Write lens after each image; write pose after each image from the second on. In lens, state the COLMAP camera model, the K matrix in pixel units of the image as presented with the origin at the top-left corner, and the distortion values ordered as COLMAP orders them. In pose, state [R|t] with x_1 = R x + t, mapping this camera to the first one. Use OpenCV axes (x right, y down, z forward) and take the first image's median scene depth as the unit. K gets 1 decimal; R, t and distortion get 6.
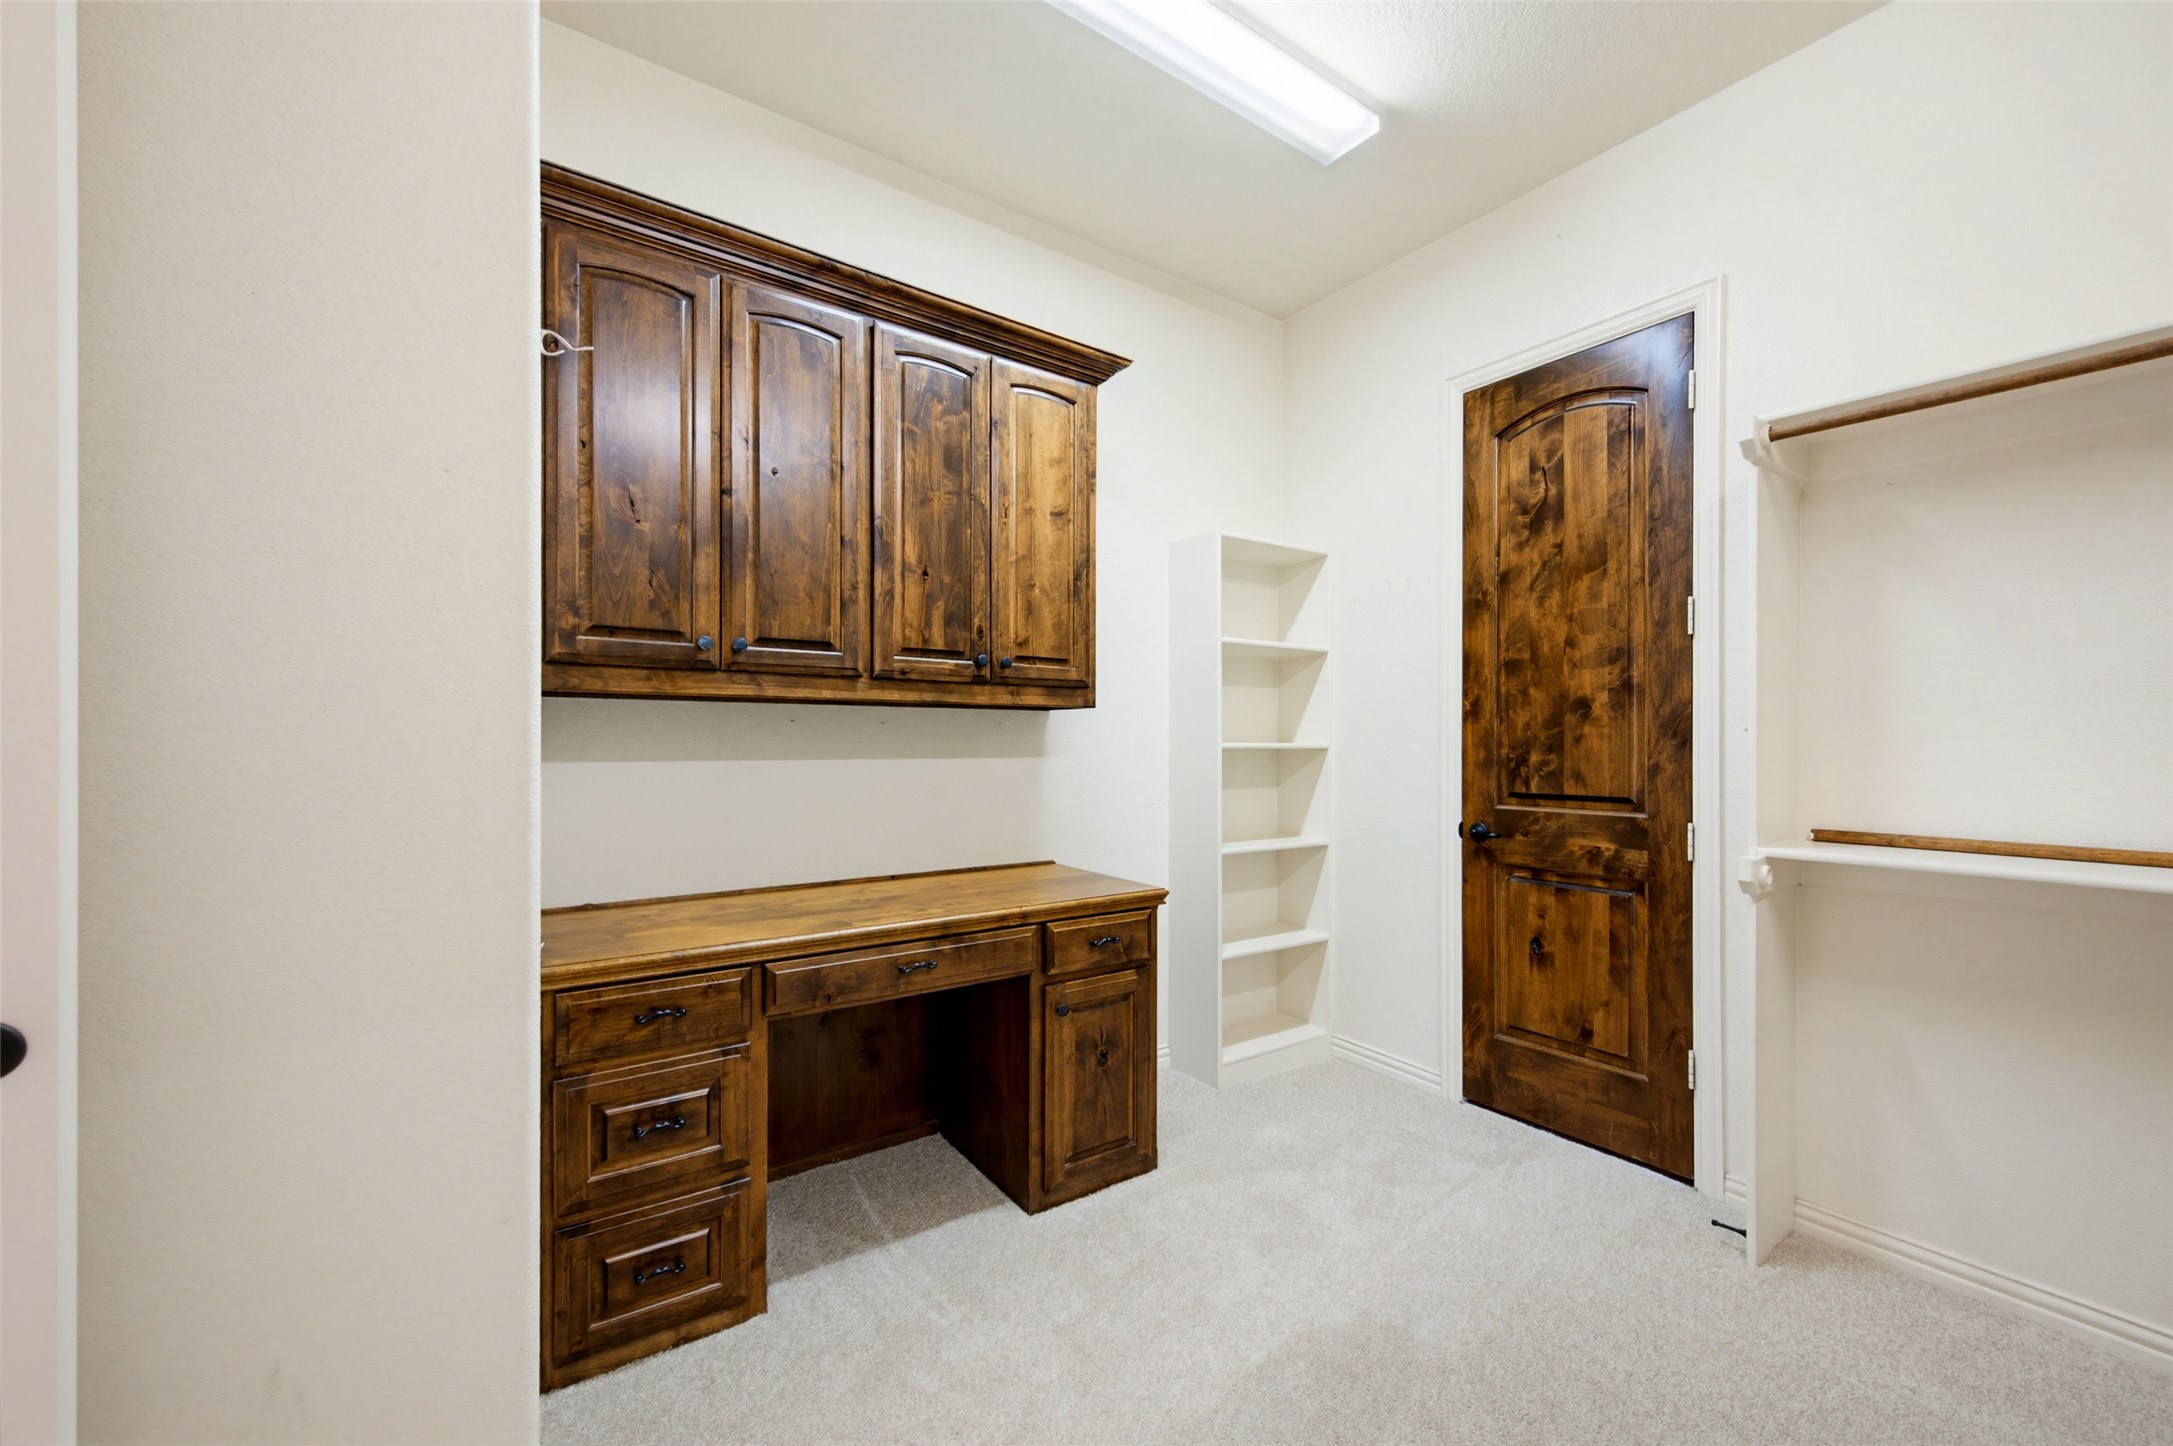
lens RADIAL K [[856.8, 0, 1086.9], [0, 856.8, 744.1], [0, 0, 1]] dist [0.012359, -0.000066]
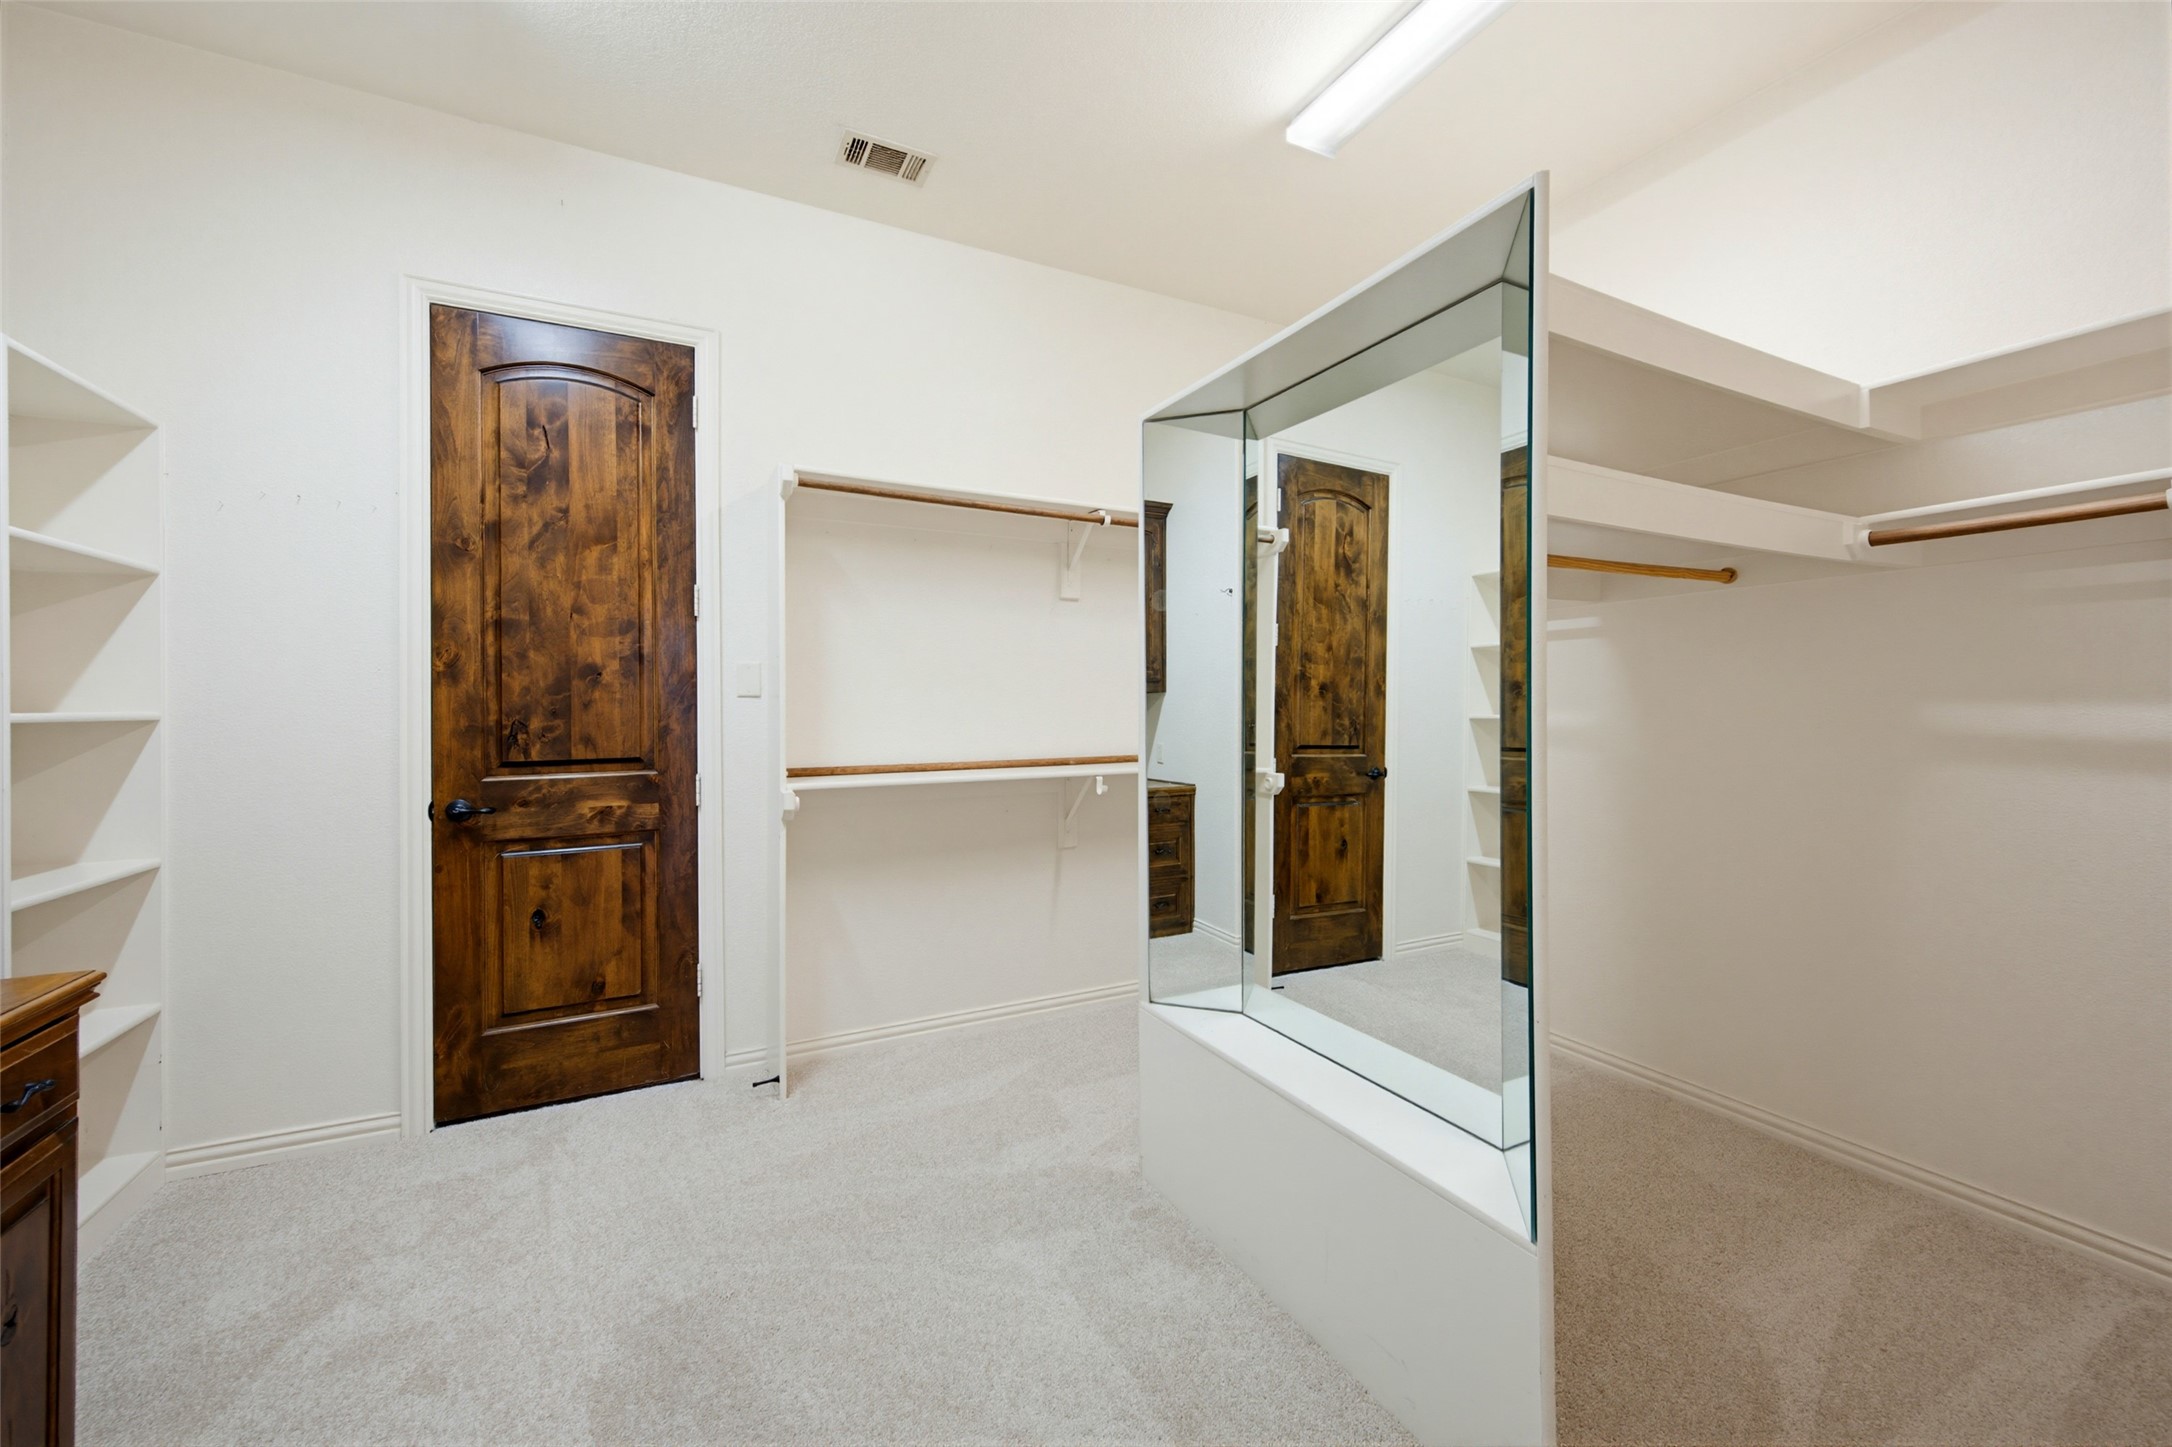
lens RADIAL K [[854.5, 0, 1086.1], [0, 854.5, 702.5], [0, 0, 1]] dist [0.004828, -0.000088]
pose [[0.148220, 0.000656, 0.988954, -0.341442], [0.009312, 0.999955, -0.002059, -0.000302], [-0.988911, 0.009514, 0.148207, 0.252841]]
